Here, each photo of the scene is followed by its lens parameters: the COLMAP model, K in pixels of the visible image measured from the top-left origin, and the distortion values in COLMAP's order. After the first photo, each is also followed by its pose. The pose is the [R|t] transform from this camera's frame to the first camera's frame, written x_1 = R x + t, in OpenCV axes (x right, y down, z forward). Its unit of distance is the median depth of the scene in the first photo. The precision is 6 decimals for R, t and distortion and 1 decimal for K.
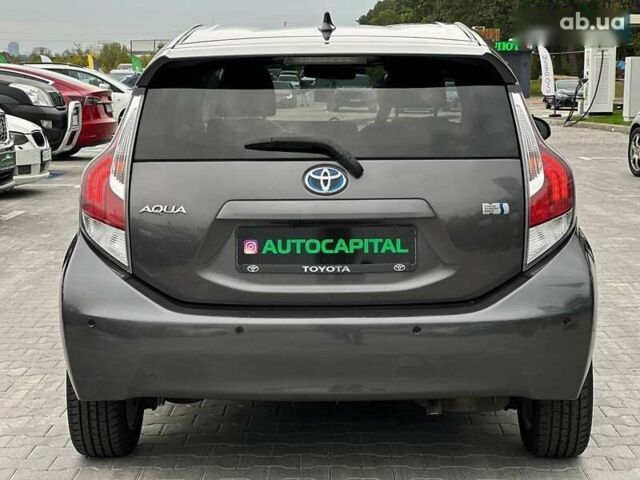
lens RADIAL K [[1502.3, 0, 317.8], [0, 1502.3, 238.7], [0, 0, 1]] dist [-0.259582, 0.000000]
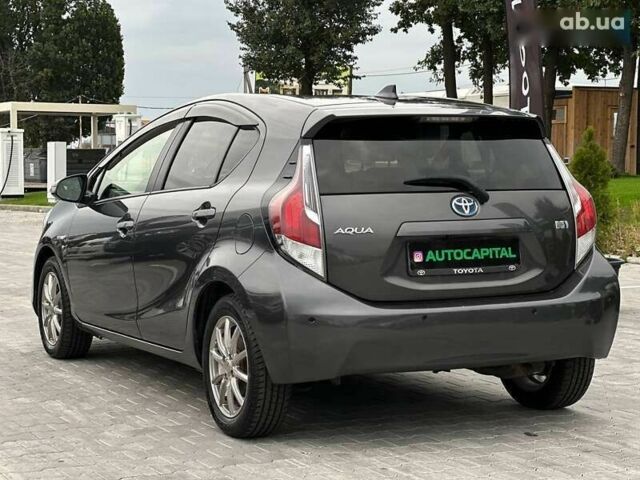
lens RADIAL K [[1502.3, 0, 321.1], [0, 1502.3, 239.6], [0, 0, 1]] dist [-0.259582, 0.000000]
pose [[0.888875, -0.025381, 0.457447, -0.736795], [0.052665, 0.997506, -0.046988, 0.048953], [-0.455114, 0.065857, 0.887995, -0.154010]]
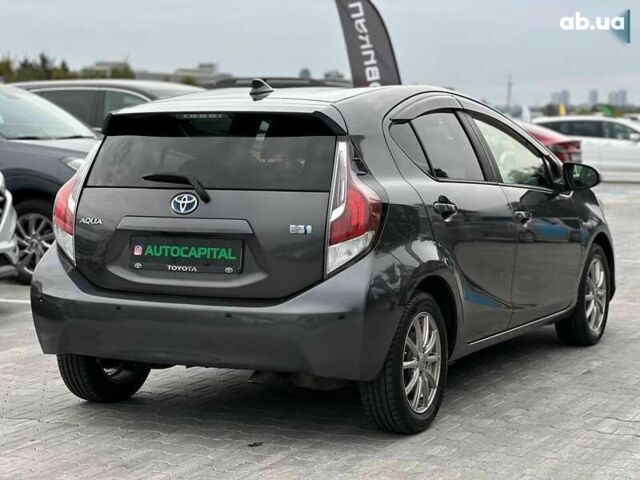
lens RADIAL K [[1502.3, 0, 321.2], [0, 1502.3, 239.9], [0, 0, 1]] dist [-0.259582, 0.000000]
pose [[0.901621, 0.041354, -0.430546, 0.707727], [-0.055862, 0.998215, -0.021105, 0.016010], [0.428905, 0.043080, 0.902322, -0.181774]]
